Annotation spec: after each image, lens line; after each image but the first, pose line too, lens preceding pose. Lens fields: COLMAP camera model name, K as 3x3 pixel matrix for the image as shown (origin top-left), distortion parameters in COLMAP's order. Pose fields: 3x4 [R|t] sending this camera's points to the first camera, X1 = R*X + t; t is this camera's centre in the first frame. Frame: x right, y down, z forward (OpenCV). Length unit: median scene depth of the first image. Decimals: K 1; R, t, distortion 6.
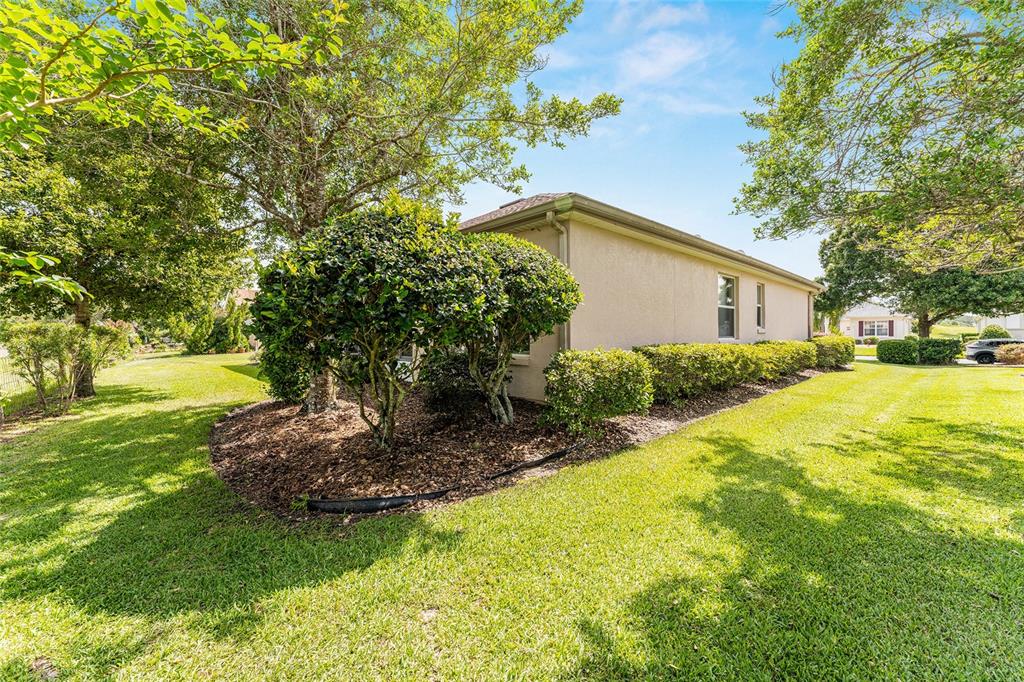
lens RADIAL K [[407.2, 0, 512.5], [0, 407.2, 338.4], [0, 0, 1]] dist [-0.002147, -0.000606]
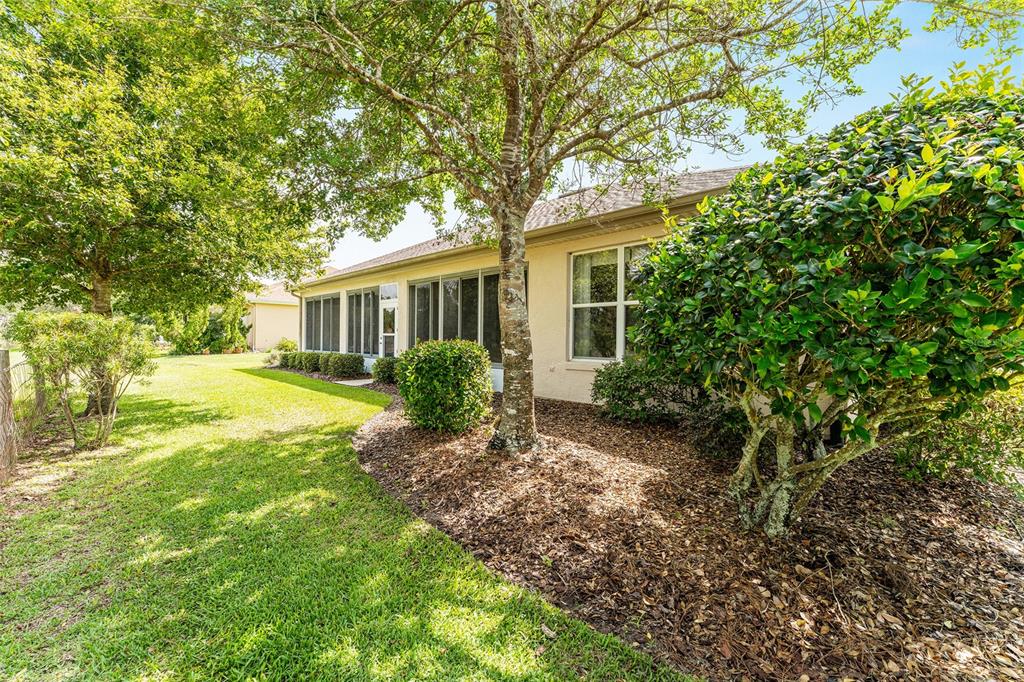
lens RADIAL K [[407.2, 0, 511.6], [0, 407.2, 337.3], [0, 0, 1]] dist [-0.002147, -0.000606]
pose [[0.997887, 0.014276, 0.063388, -0.468846], [-0.013832, 0.999877, -0.007437, -0.003685], [-0.063487, 0.006544, 0.997961, 0.272979]]
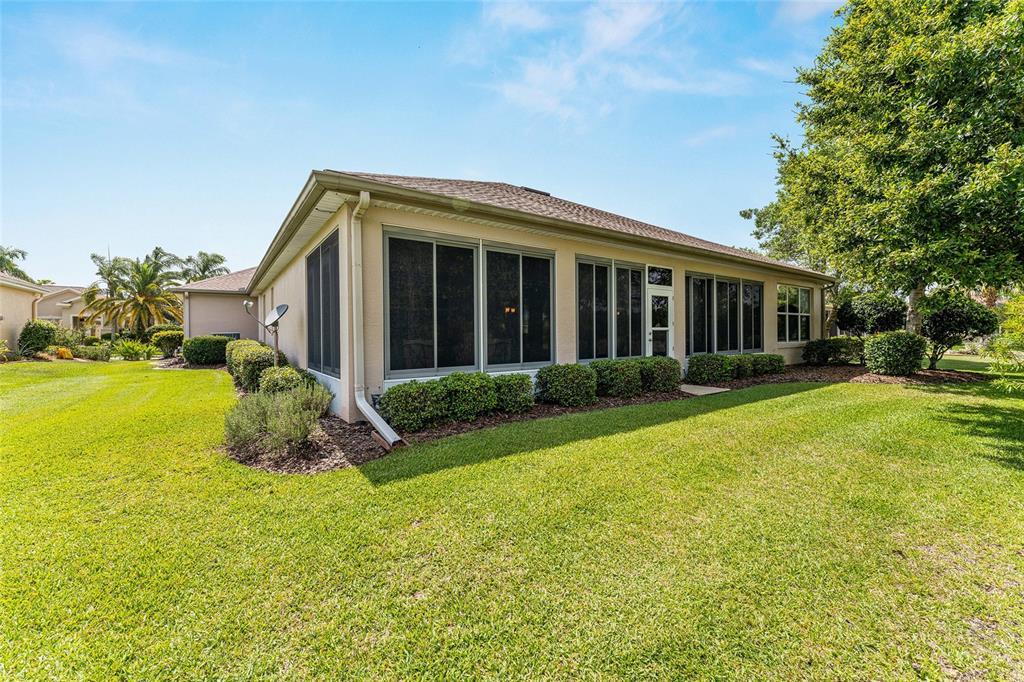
lens RADIAL K [[407.2, 0, 511.2], [0, 407.2, 337.1], [0, 0, 1]] dist [-0.002147, -0.000606]
pose [[0.137775, -0.010180, 0.990411, -1.741146], [0.016854, 0.999826, 0.007932, -0.009538], [-0.990320, 0.015600, 0.137923, 1.688156]]
